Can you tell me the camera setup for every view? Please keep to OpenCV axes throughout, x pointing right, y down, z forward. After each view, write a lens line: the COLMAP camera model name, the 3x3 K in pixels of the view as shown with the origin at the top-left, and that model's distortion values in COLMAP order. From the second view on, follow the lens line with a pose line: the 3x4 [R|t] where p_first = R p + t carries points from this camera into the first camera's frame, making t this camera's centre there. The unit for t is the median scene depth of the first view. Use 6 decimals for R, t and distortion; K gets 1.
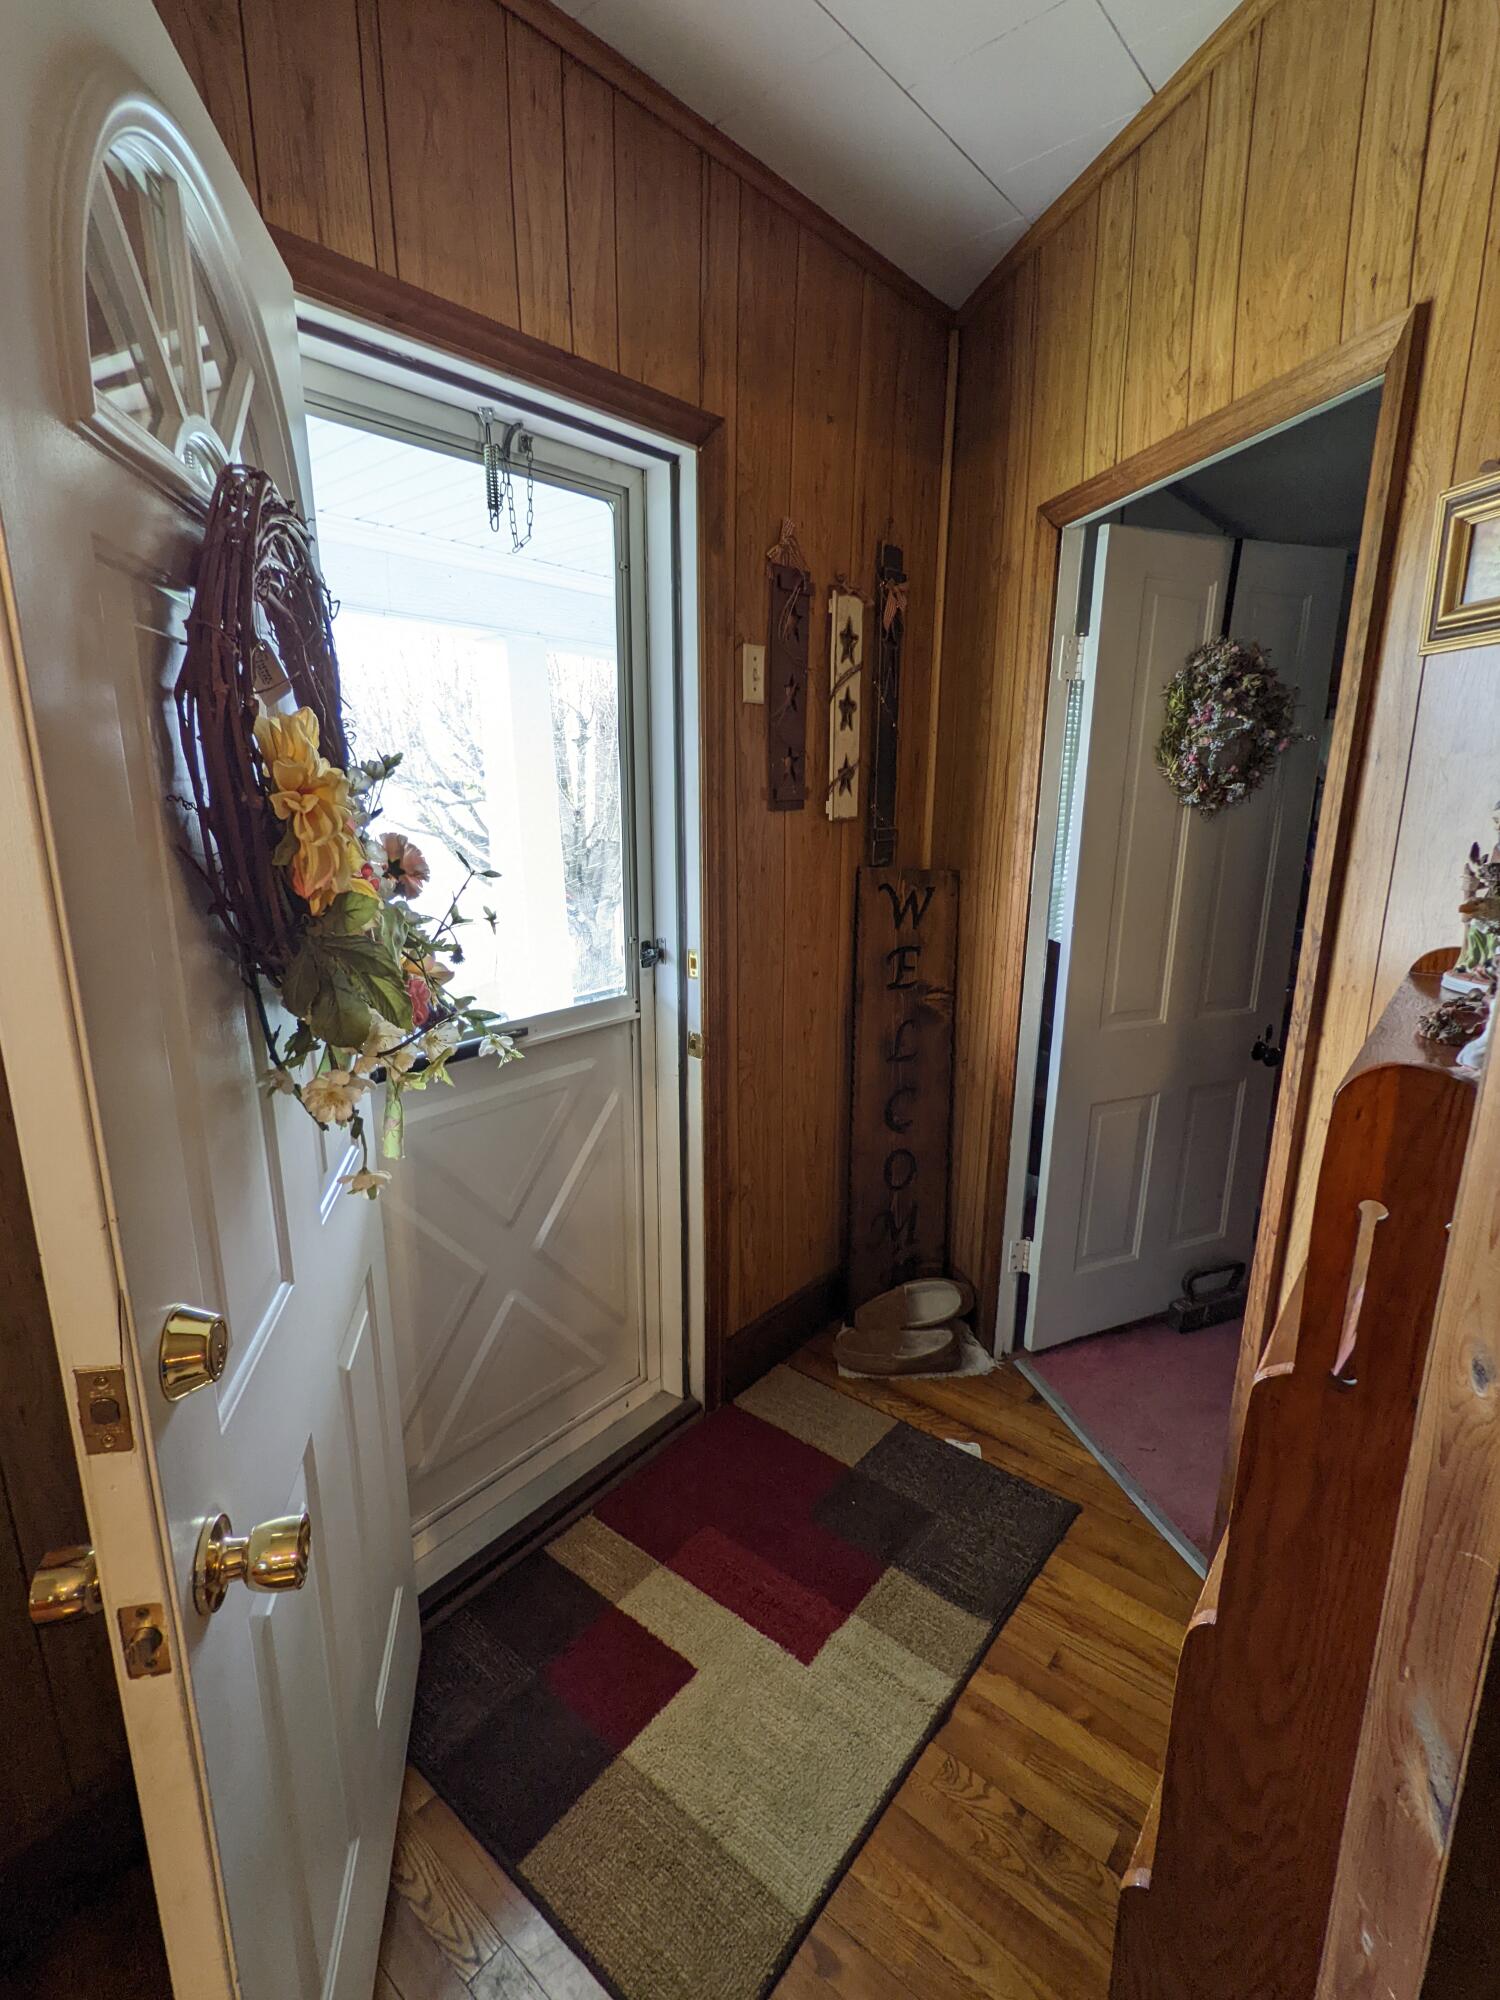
lens RADIAL K [[949.1, 0, 748.5], [0, 949.1, 1004.9], [0, 0, 1]] dist [-0.001201, 0.000917]
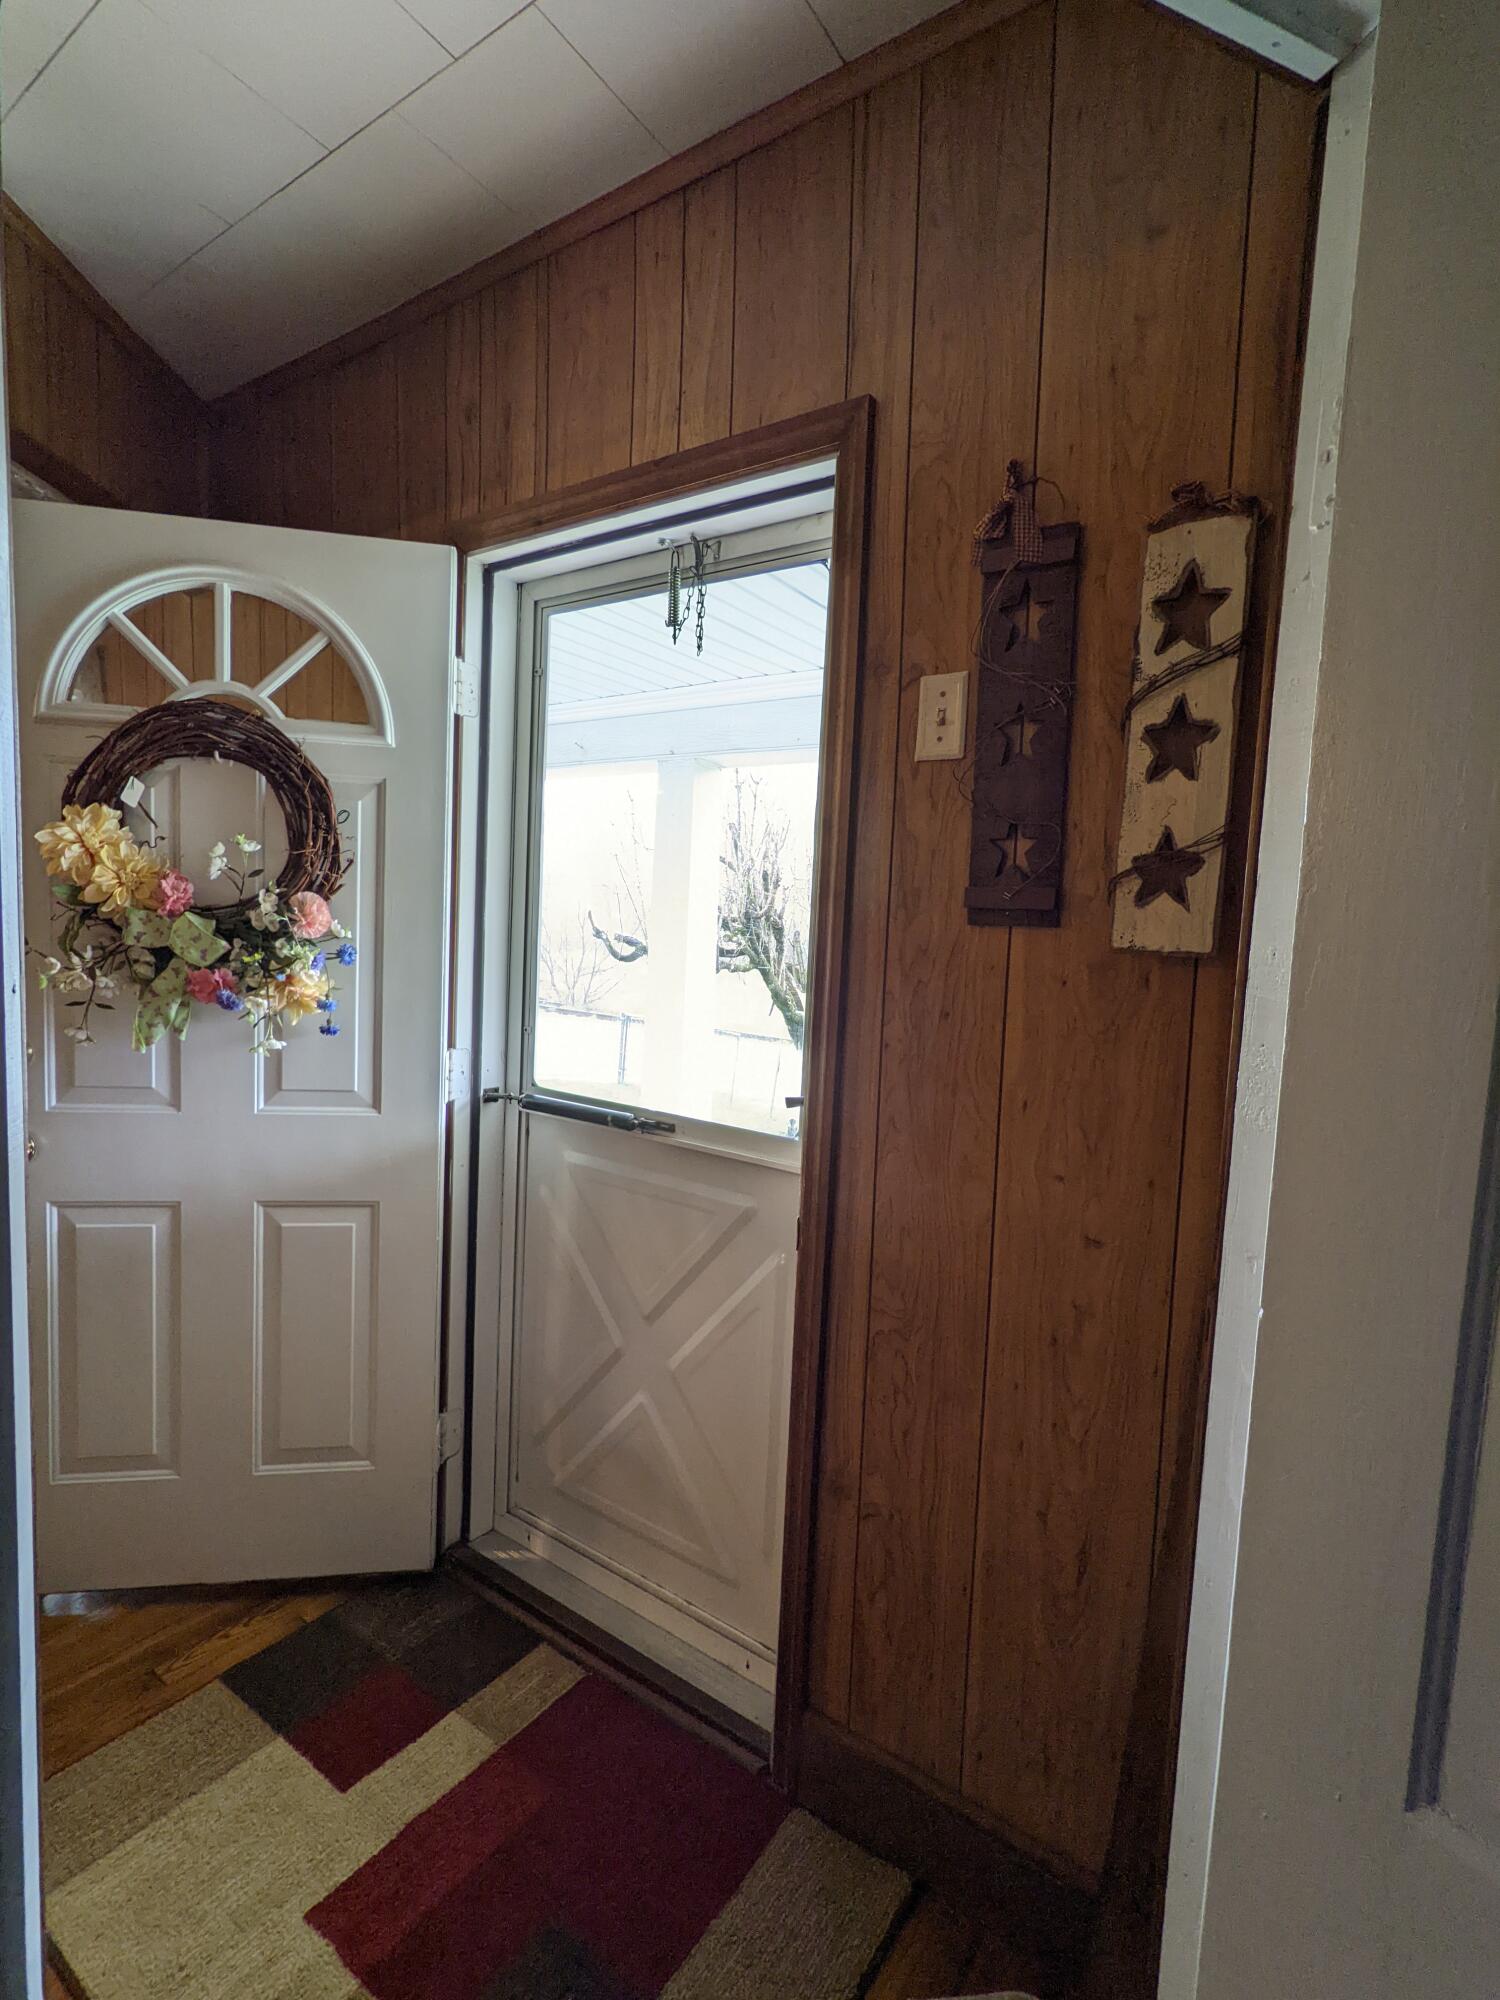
lens RADIAL K [[949.1, 0, 747.4], [0, 949.1, 1011.7], [0, 0, 1]] dist [-0.001201, 0.000917]
pose [[0.081602, 0.091168, -0.992487, 0.744117], [-0.286320, 0.955976, 0.064273, -0.176366], [0.954653, 0.278924, 0.104113, 0.964957]]
